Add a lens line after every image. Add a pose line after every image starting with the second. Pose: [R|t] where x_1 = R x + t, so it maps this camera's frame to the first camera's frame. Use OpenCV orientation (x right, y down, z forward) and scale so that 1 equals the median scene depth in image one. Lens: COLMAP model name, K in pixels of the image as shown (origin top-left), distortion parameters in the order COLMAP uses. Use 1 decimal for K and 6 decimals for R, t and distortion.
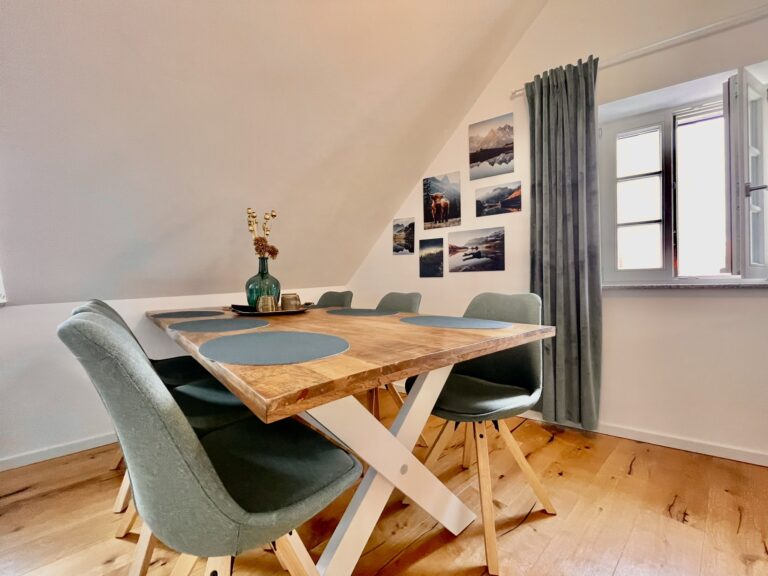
lens RADIAL K [[305.8, 0, 378.2], [0, 305.8, 286.0], [0, 0, 1]] dist [-0.002284, -0.000950]
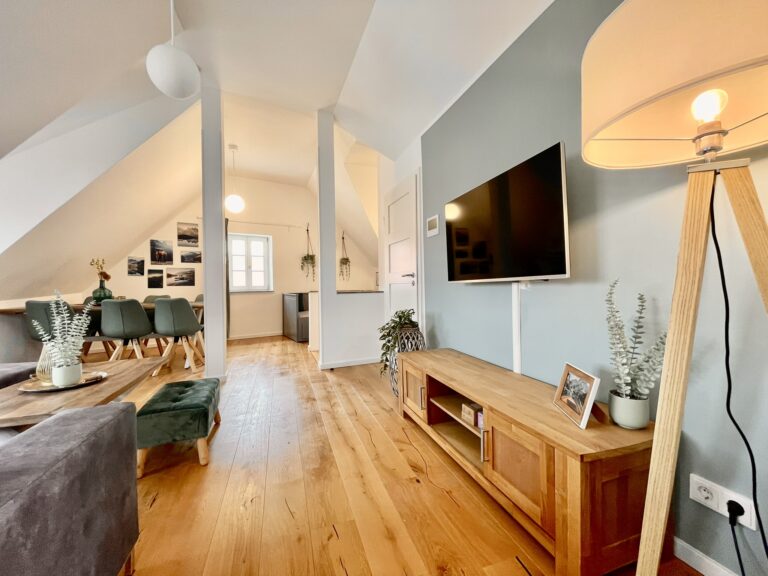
lens RADIAL K [[305.8, 0, 383.0], [0, 305.8, 291.7], [0, 0, 1]] dist [-0.002284, -0.000950]
pose [[0.391151, -0.009976, 0.920273, -1.257518], [0.007207, 0.999944, 0.007777, -0.009722], [-0.920298, 0.003590, 0.391201, -1.365259]]
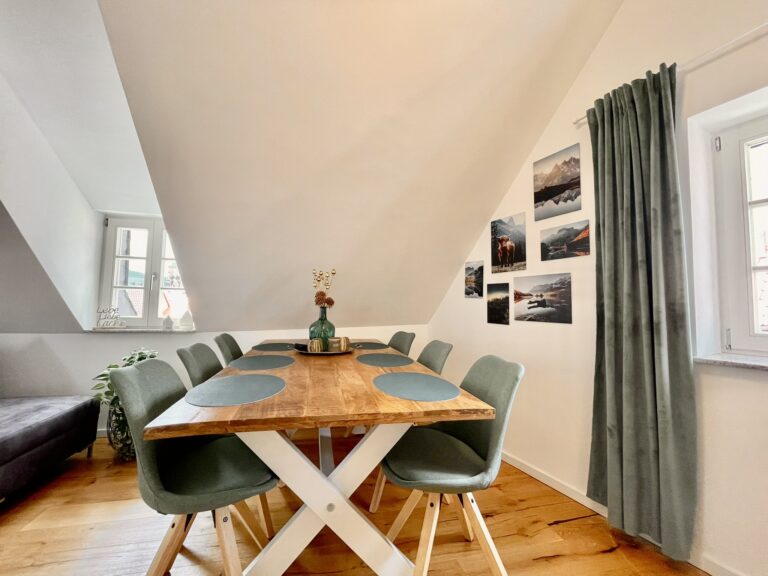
lens RADIAL K [[305.8, 0, 382.0], [0, 305.8, 286.0], [0, 0, 1]] dist [-0.002284, -0.000950]
pose [[0.874485, -0.001442, -0.485050, 0.355710], [-0.031914, 0.997658, -0.060504, -0.085416], [0.484001, 0.068390, 0.872391, -0.004921]]
